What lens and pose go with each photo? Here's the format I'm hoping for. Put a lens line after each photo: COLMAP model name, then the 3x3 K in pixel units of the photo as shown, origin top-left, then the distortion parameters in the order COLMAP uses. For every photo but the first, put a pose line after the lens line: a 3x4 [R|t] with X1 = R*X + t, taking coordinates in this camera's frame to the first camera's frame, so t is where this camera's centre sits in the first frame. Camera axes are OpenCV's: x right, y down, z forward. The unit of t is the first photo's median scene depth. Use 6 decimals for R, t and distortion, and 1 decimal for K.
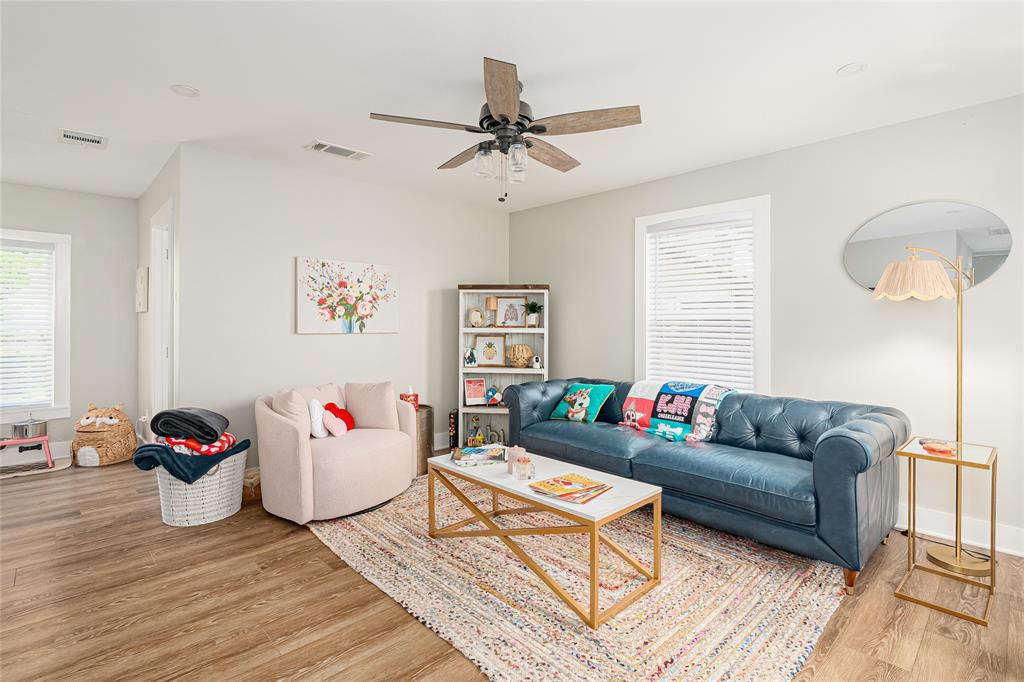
lens RADIAL K [[483.6, 0, 516.3], [0, 483.6, 323.2], [0, 0, 1]] dist [-0.002206, -0.000187]
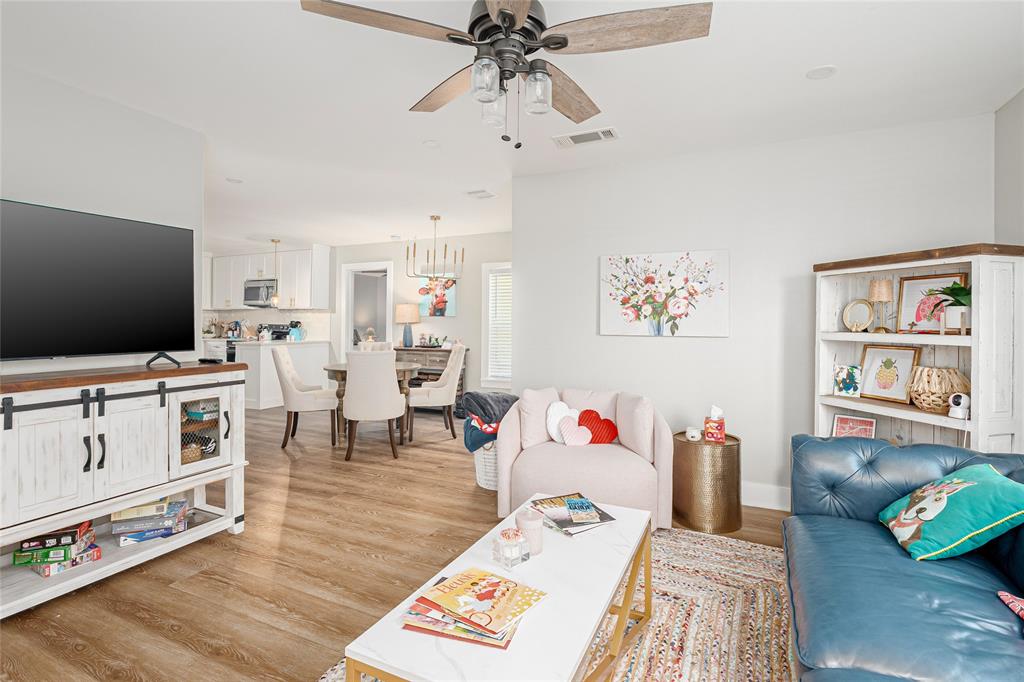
lens RADIAL K [[483.6, 0, 516.3], [0, 483.6, 323.2], [0, 0, 1]] dist [-0.002206, -0.000187]
pose [[0.367366, 0.002605, -0.930073, 0.369891], [-0.003273, 0.999994, 0.001508, -0.002243], [0.930071, 0.002490, 0.367373, 0.450852]]
